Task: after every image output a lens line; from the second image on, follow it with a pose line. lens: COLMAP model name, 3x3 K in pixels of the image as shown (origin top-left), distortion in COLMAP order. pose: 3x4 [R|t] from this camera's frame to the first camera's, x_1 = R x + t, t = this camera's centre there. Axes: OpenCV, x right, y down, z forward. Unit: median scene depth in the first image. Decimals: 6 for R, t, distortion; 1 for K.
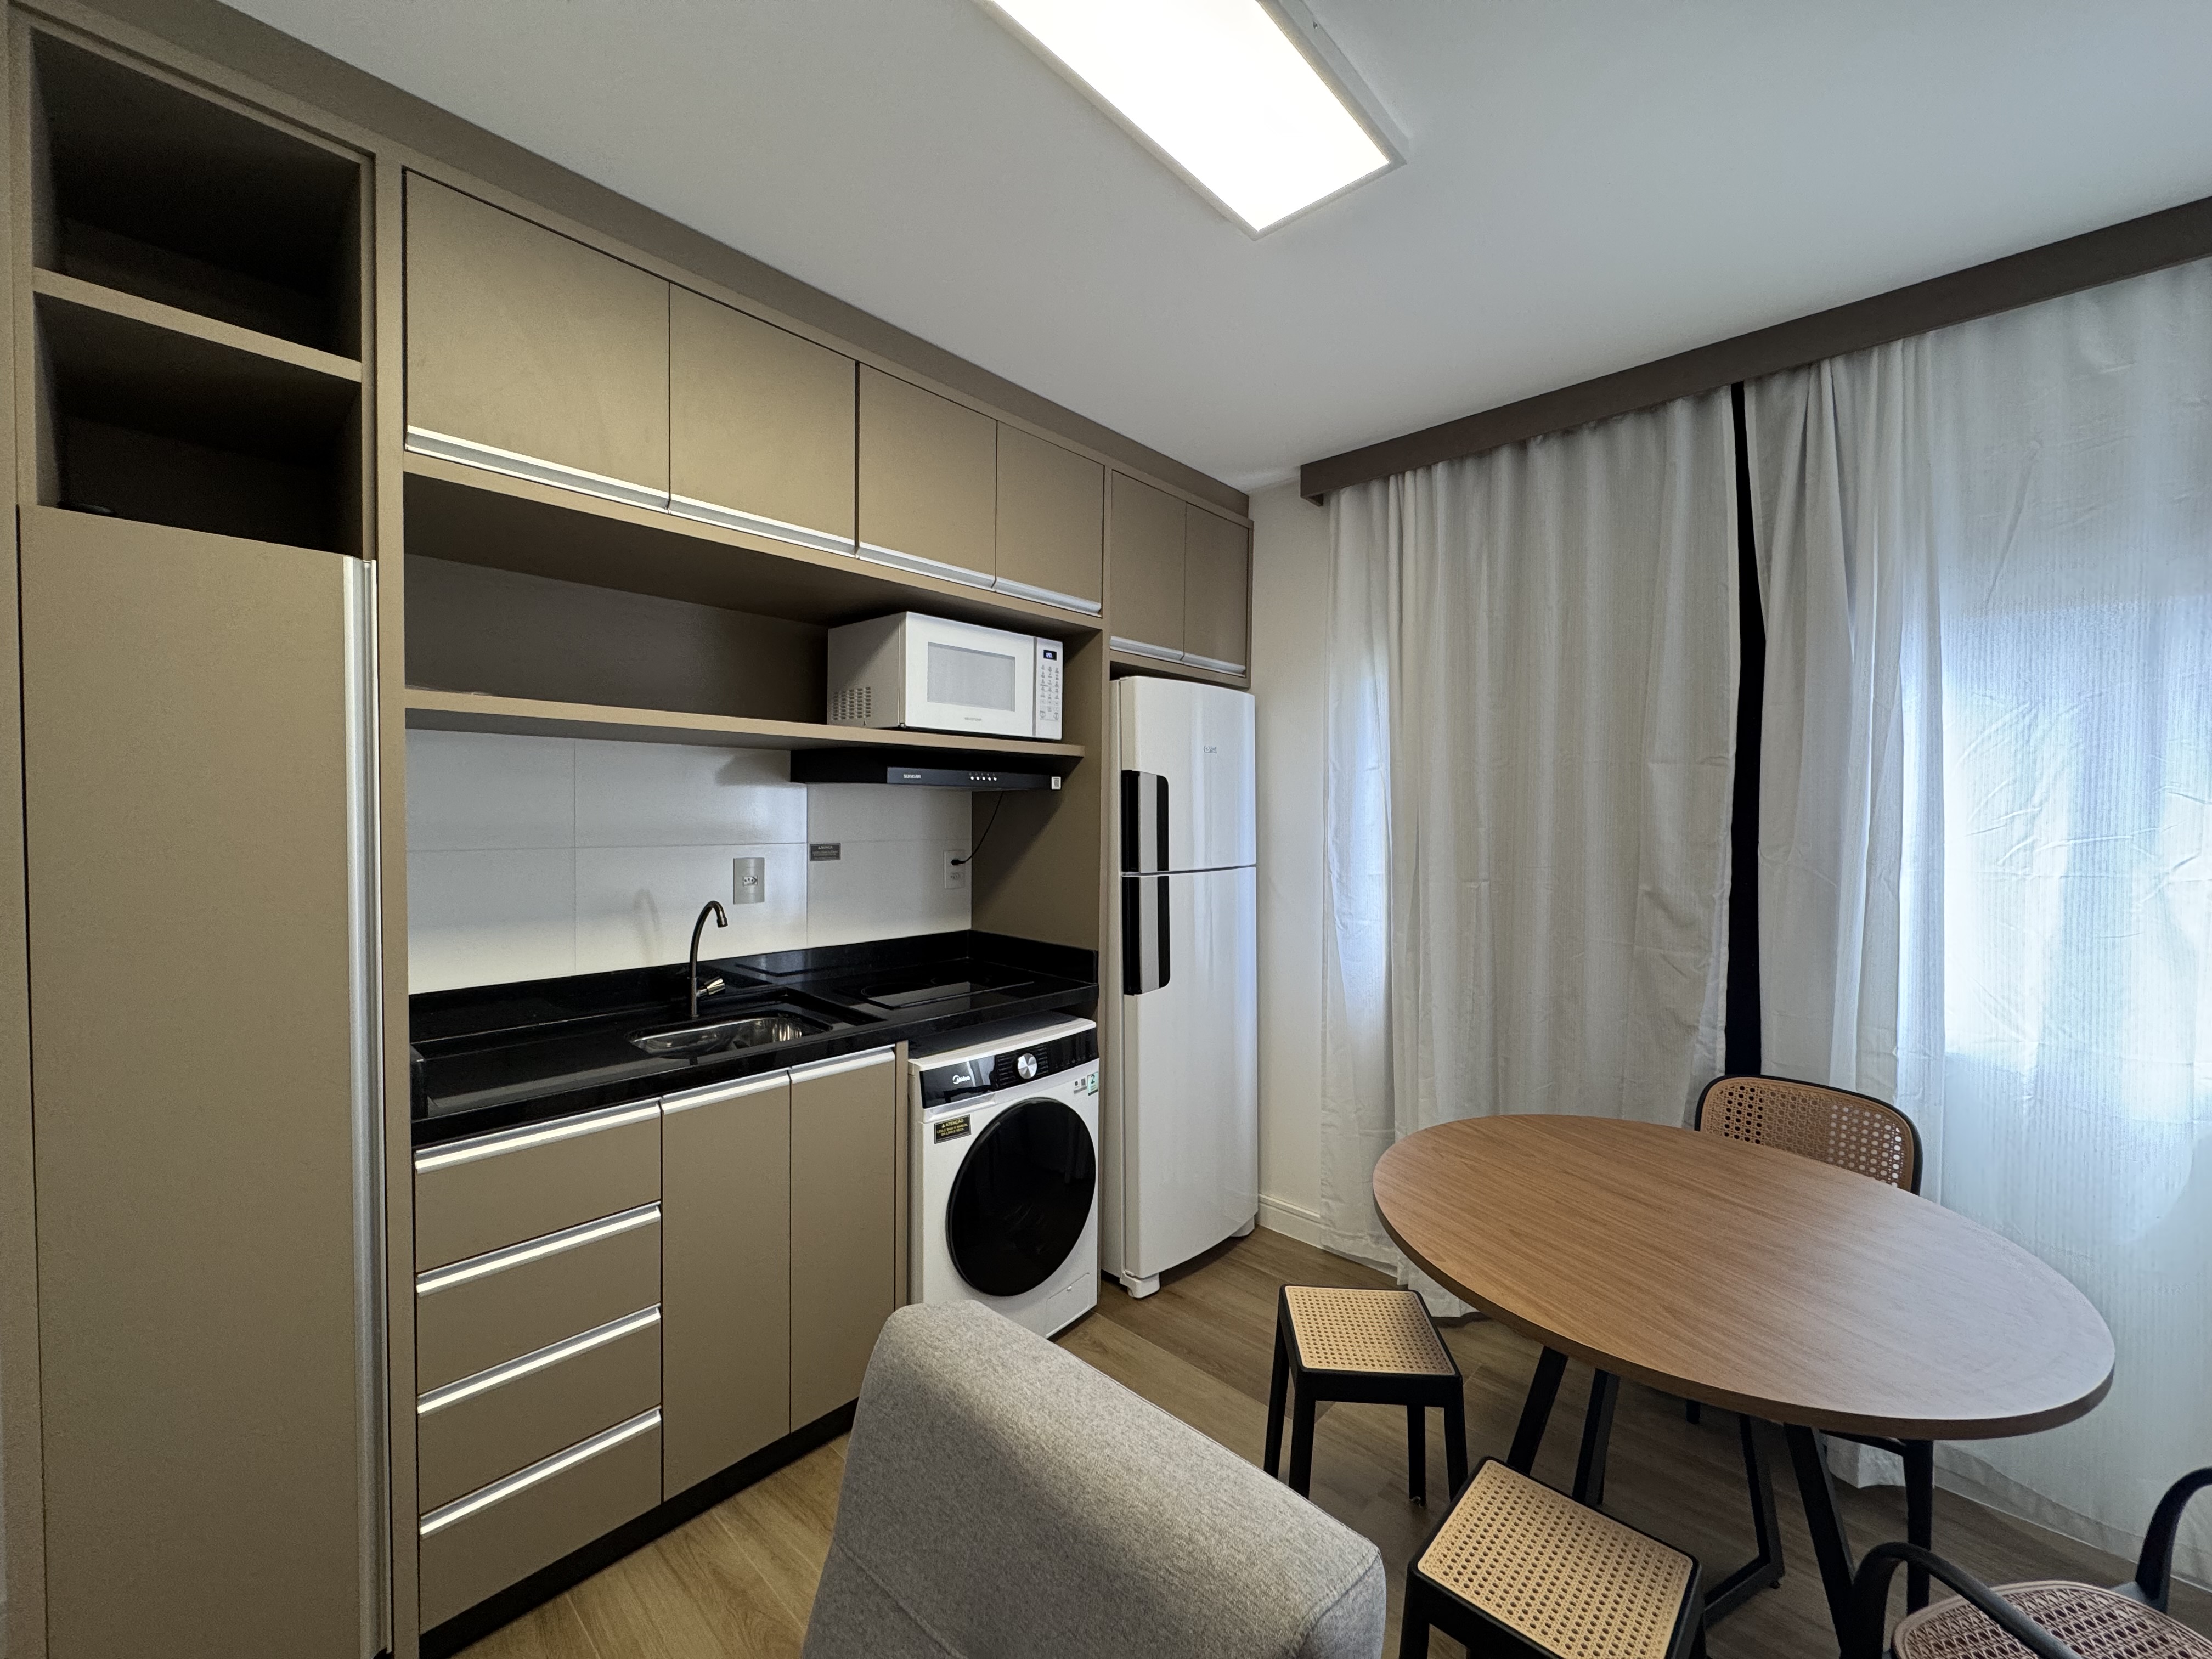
lens RADIAL K [[881.0, 0, 1108.0], [0, 881.0, 828.5], [0, 0, 1]] dist [-0.002674, 0.000093]
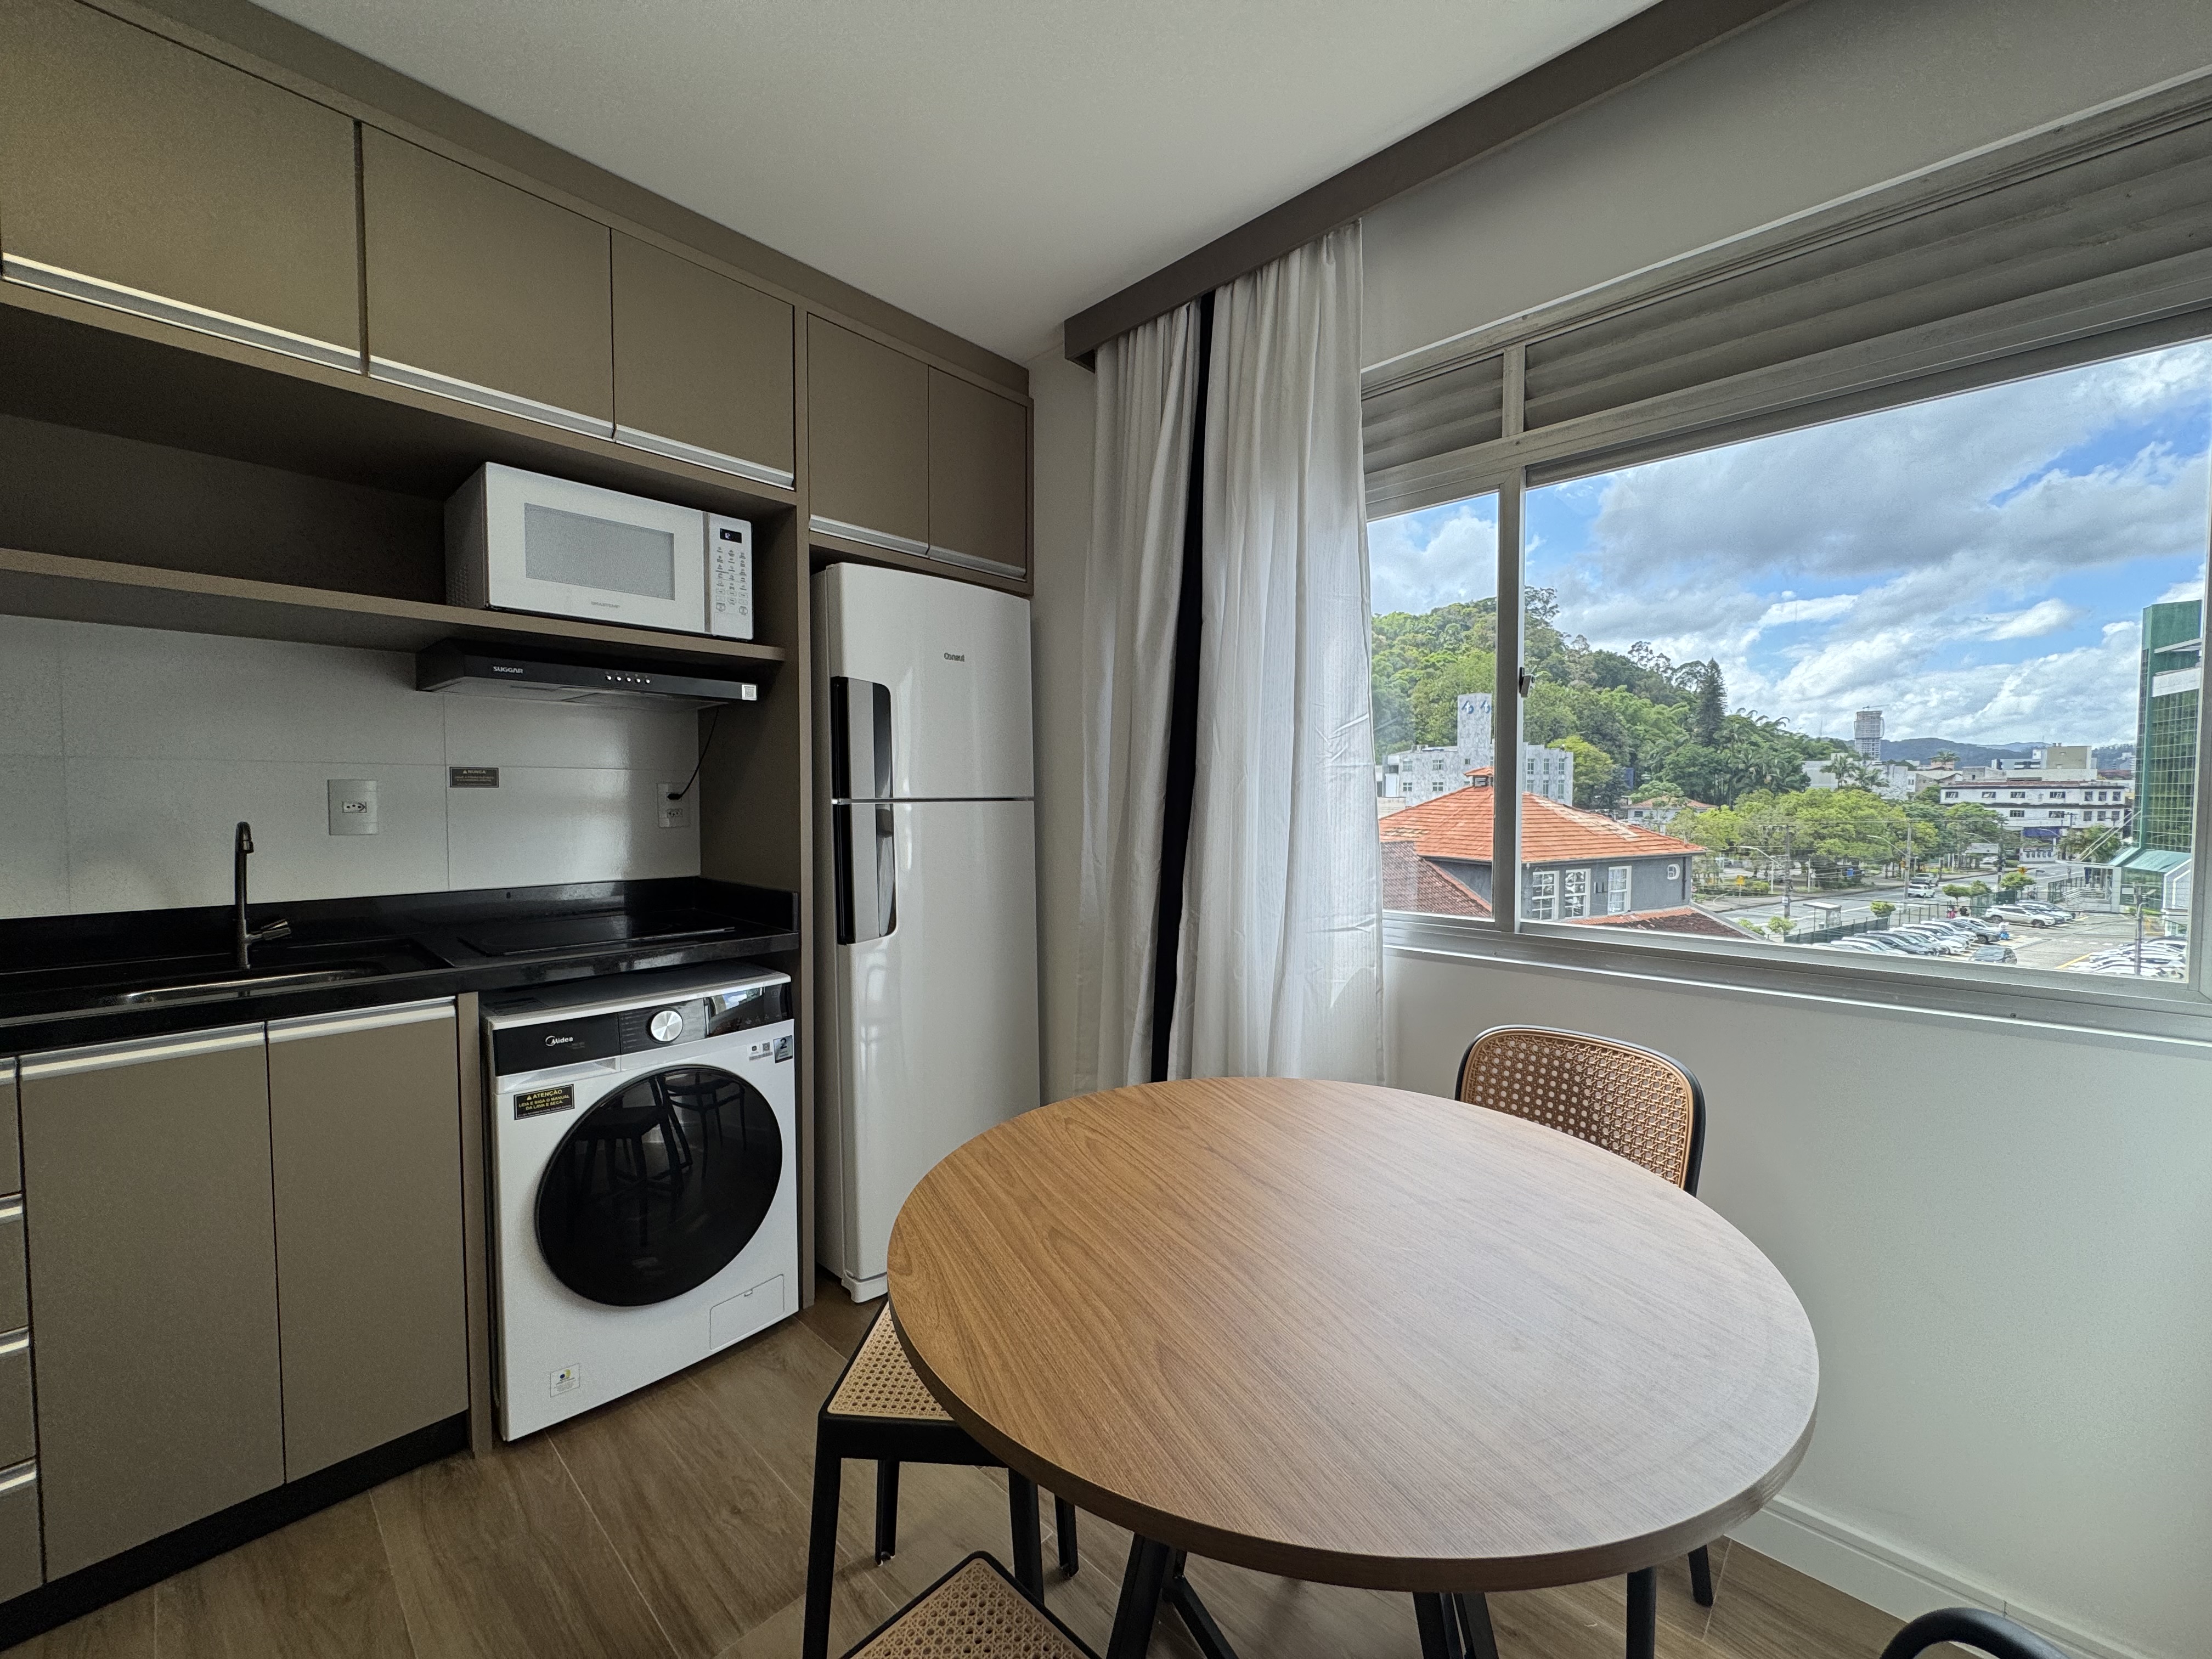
lens RADIAL K [[881.0, 0, 1108.0], [0, 881.0, 828.5], [0, 0, 1]] dist [-0.002674, 0.000093]
pose [[0.999941, -0.009155, -0.005890, 0.320562], [0.009238, 0.999857, 0.014192, 0.077392], [0.005759, -0.014246, 0.999882, 0.183880]]
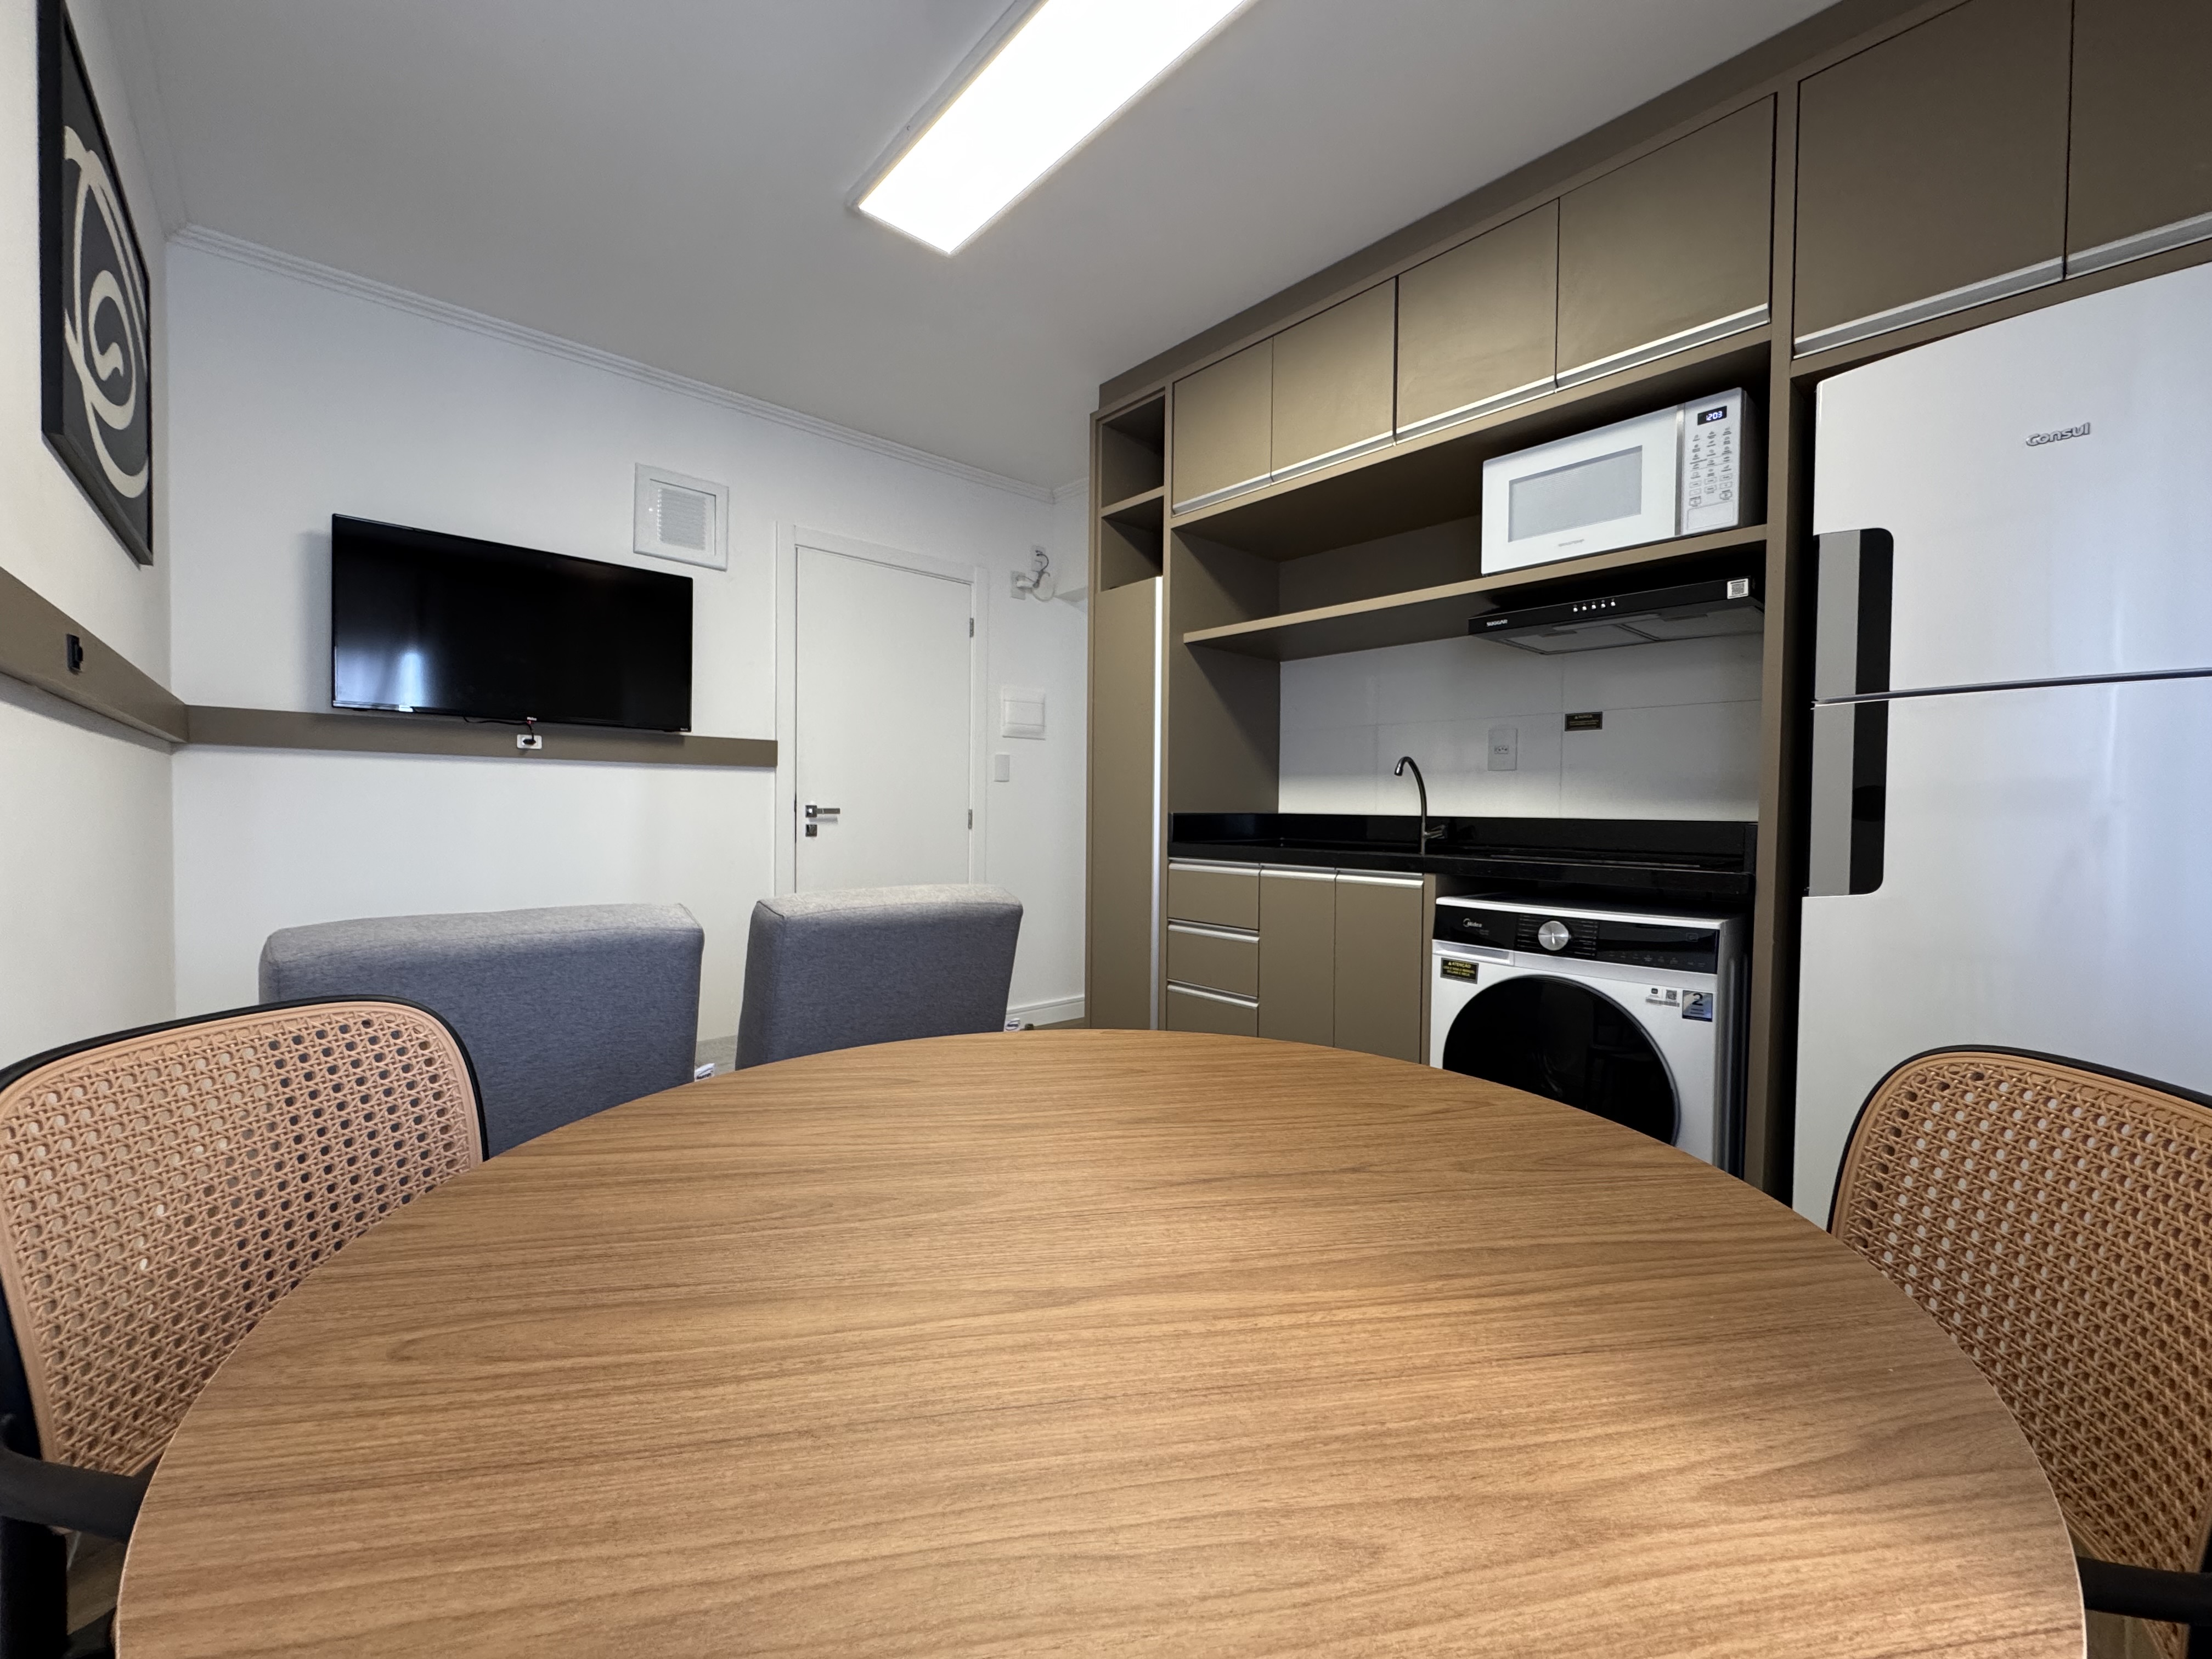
lens RADIAL K [[884.0, 0, 1107.5], [0, 884.0, 828.3], [0, 0, 1]] dist [-0.002734, 0.000041]
pose [[-0.091133, 0.010800, -0.995780, 0.781282], [-0.036936, 0.999216, 0.014218, 0.167915], [0.995154, 0.038075, -0.090663, 0.636775]]
